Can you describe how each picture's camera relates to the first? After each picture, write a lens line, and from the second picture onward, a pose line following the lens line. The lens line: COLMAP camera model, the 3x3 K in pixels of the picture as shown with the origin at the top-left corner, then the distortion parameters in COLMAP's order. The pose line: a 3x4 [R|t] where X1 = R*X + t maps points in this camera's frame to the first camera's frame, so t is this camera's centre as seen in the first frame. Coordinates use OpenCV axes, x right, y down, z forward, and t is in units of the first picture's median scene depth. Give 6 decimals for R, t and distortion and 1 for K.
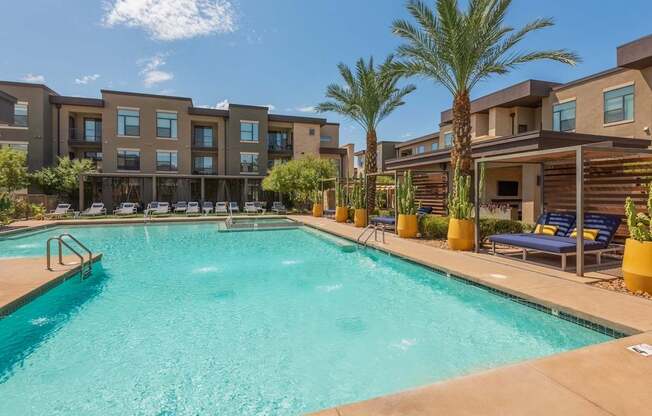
lens RADIAL K [[300.3, 0, 327.7], [0, 300.3, 188.4], [0, 0, 1]] dist [0.014740, -0.007696]
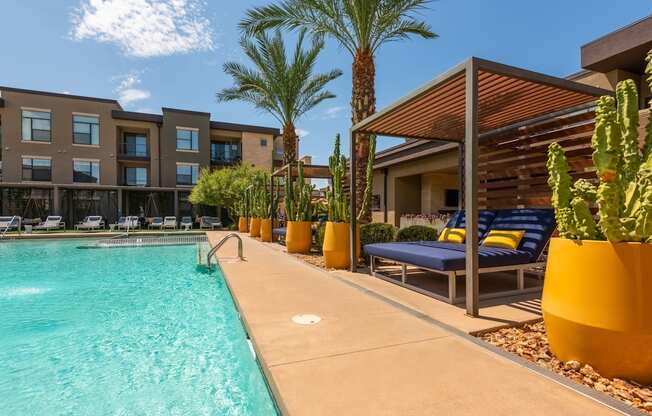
lens RADIAL K [[300.3, 0, 326.3], [0, 300.3, 211.5], [0, 0, 1]] dist [0.014740, -0.007696]
pose [[0.998625, -0.003319, 0.052327, 0.140888], [0.003097, 0.999986, 0.004323, 0.028050], [-0.052340, -0.004155, 0.998621, 0.126912]]
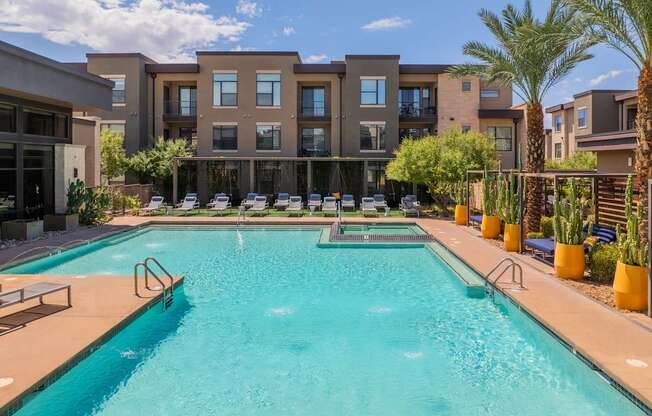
lens RADIAL K [[467.2, 0, 359.6], [0, 467.2, 158.4], [0, 0, 1]] dist [-0.023869, -0.008978]
pose [[0.950234, 0.001636, -0.311532, 0.068210], [-0.001058, 0.999997, 0.002026, -0.050415], [0.311535, -0.001595, 0.950233, -0.061093]]
